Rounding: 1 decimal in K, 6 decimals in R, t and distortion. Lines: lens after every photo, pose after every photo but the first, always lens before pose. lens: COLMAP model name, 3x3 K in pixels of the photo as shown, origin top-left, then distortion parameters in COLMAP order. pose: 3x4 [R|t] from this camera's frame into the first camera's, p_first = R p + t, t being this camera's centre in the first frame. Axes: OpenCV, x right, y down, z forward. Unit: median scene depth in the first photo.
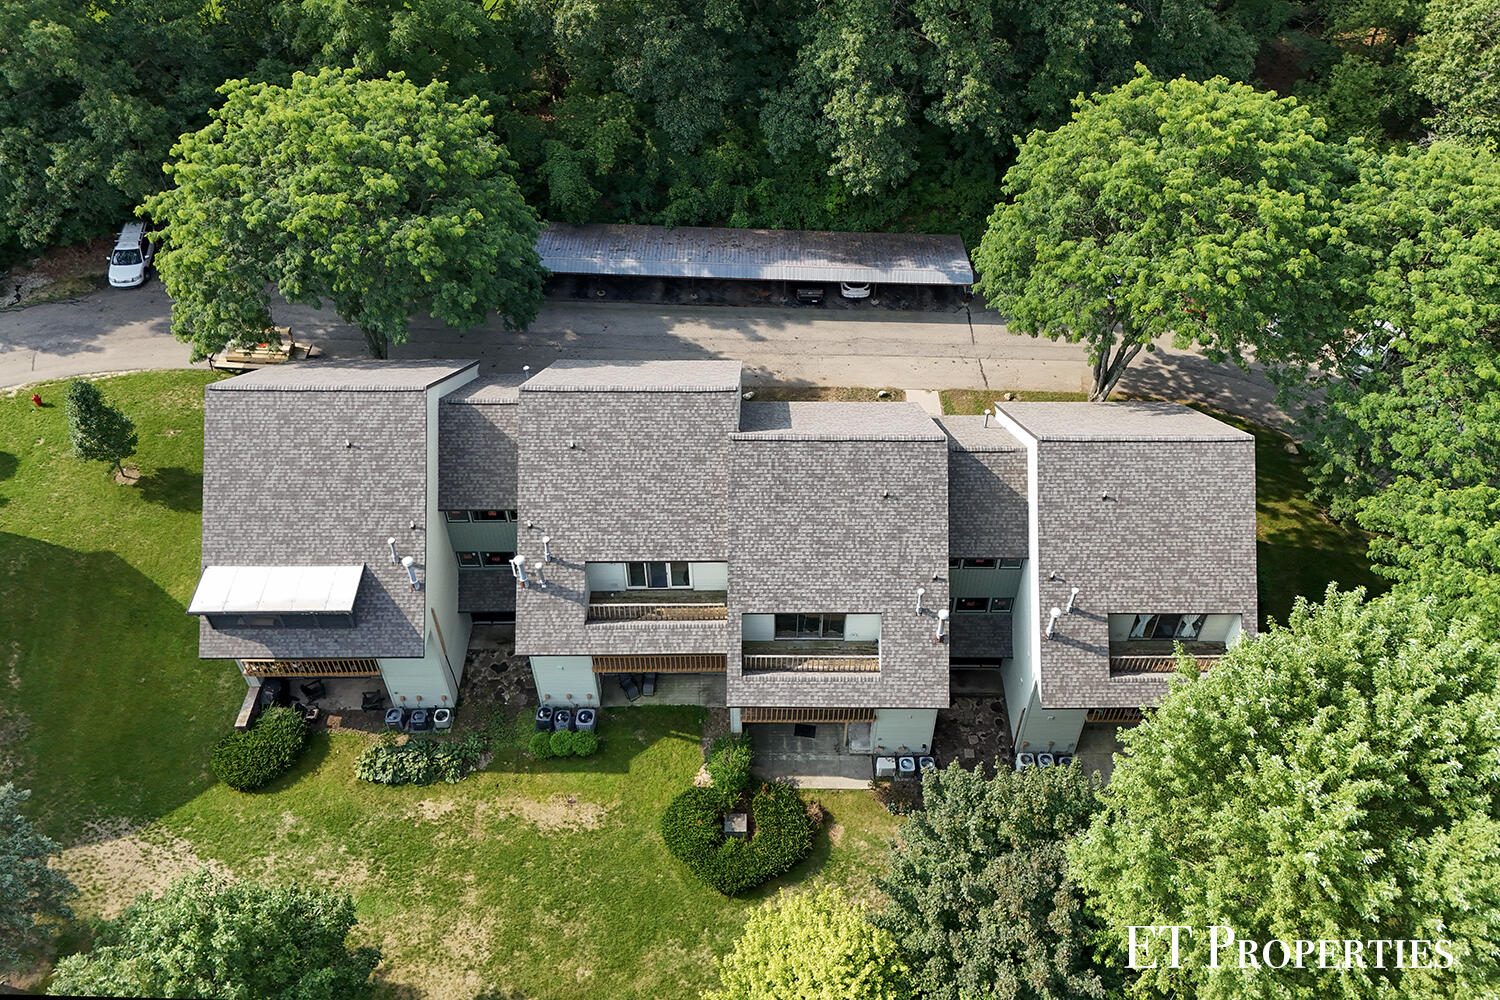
lens RADIAL K [[1182.5, 0, 799.5], [0, 1182.5, 493.5], [0, 0, 1]] dist [0.077616, -0.005157]
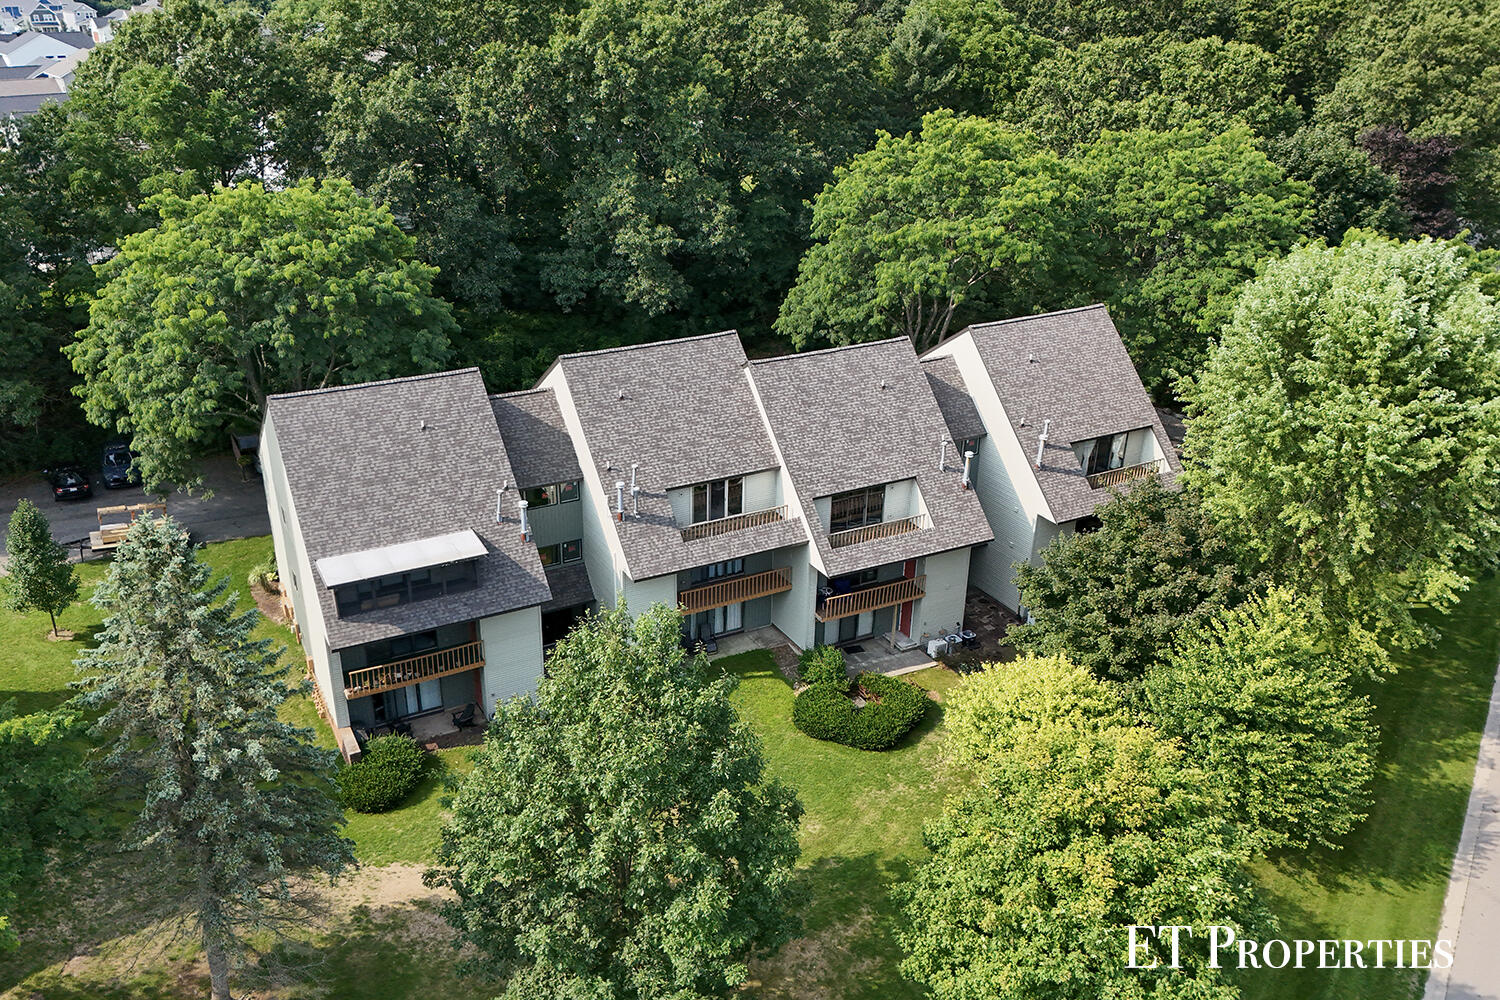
lens RADIAL K [[1203.5, 0, 751.6], [0, 1203.5, 530.4], [0, 0, 1]] dist [0.130368, 0.001147]
pose [[0.897949, -0.220476, 0.380891, -0.532012], [0.329887, 0.910061, -0.250924, 0.389434], [-0.291312, 0.350968, 0.889921, 0.017095]]
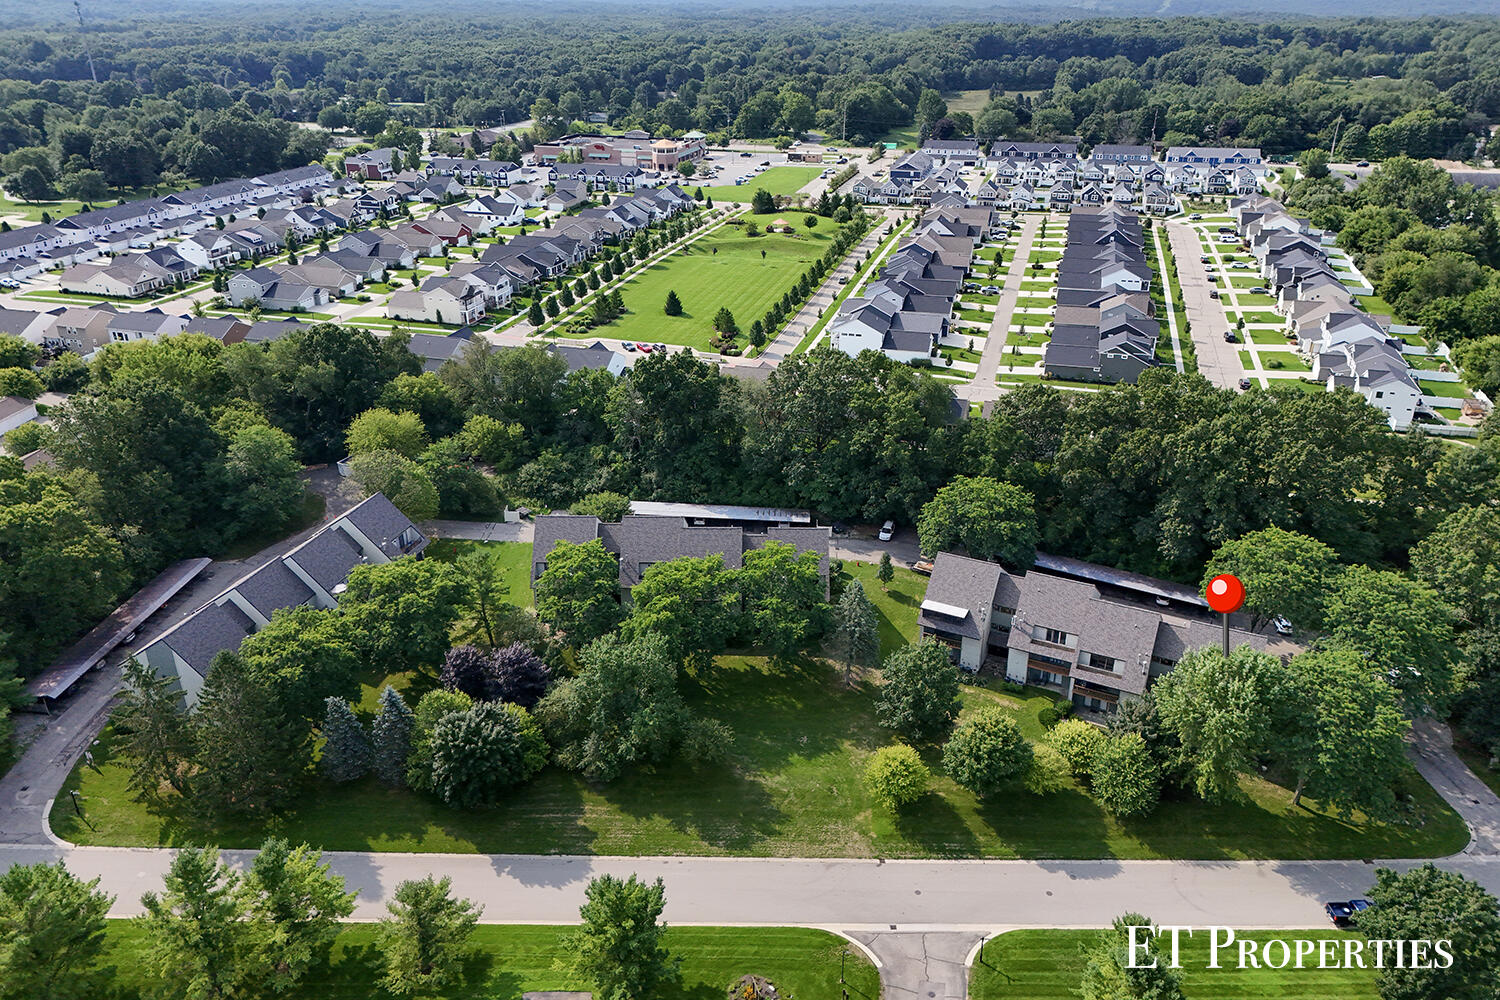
lens RADIAL K [[1182.5, 0, 799.5], [0, 1182.5, 493.5], [0, 0, 1]] dist [0.077616, -0.005157]
pose [[0.909398, 0.171957, -0.378716, 0.391156], [-0.301653, 0.899563, -0.315899, 0.933361], [0.286358, 0.401519, 0.869932, -2.087067]]
